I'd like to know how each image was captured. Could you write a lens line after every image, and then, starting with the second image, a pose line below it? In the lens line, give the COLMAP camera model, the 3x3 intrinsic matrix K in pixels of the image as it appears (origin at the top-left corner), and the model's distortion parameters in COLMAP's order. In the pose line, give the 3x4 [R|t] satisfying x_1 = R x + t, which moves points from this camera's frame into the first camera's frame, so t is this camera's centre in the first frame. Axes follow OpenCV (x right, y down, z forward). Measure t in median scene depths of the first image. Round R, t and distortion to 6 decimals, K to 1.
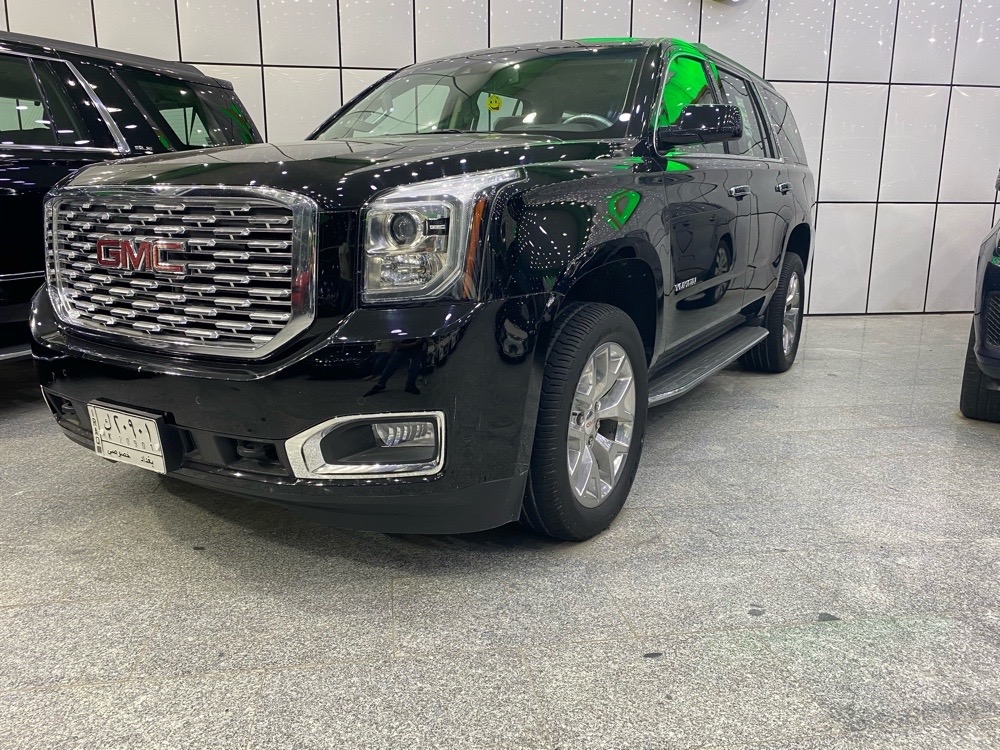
lens RADIAL K [[745.9, 0, 500.0], [0, 745.9, 375.0], [0, 0, 1]] dist [0.049872, -0.000669]
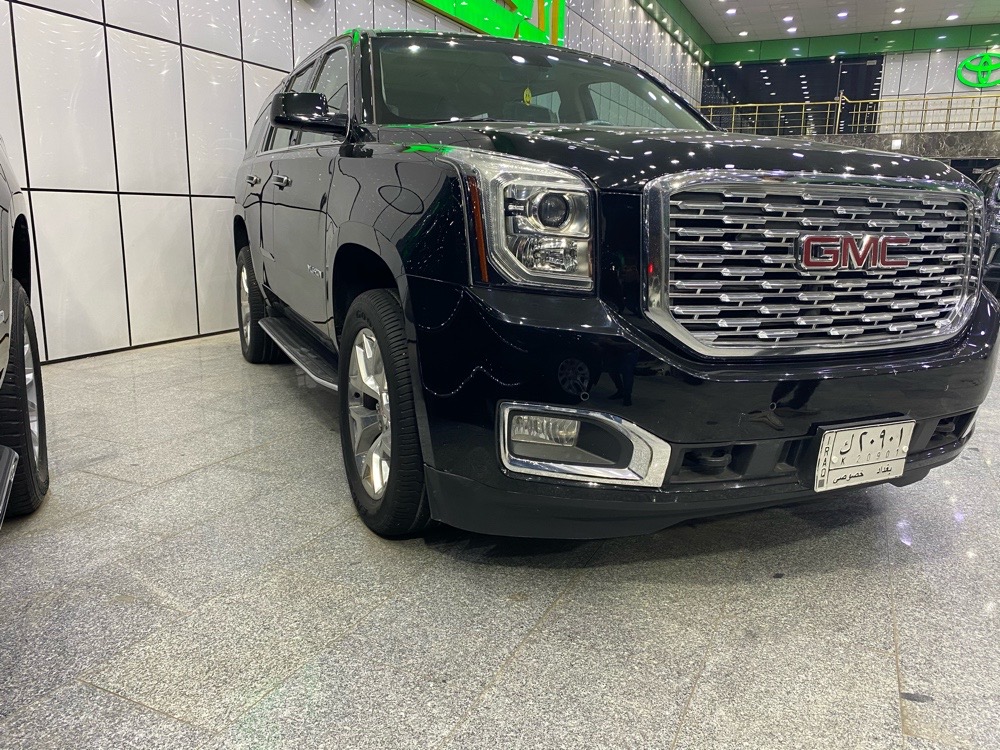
lens RADIAL K [[757.9, 0, 496.0], [0, 757.9, 373.6], [0, 0, 1]] dist [0.005781, 0.007607]
pose [[0.529114, -0.153665, 0.834521, -1.325861], [0.146660, 0.985227, 0.088429, -0.139876], [-0.835780, 0.075602, 0.543834, 0.790485]]
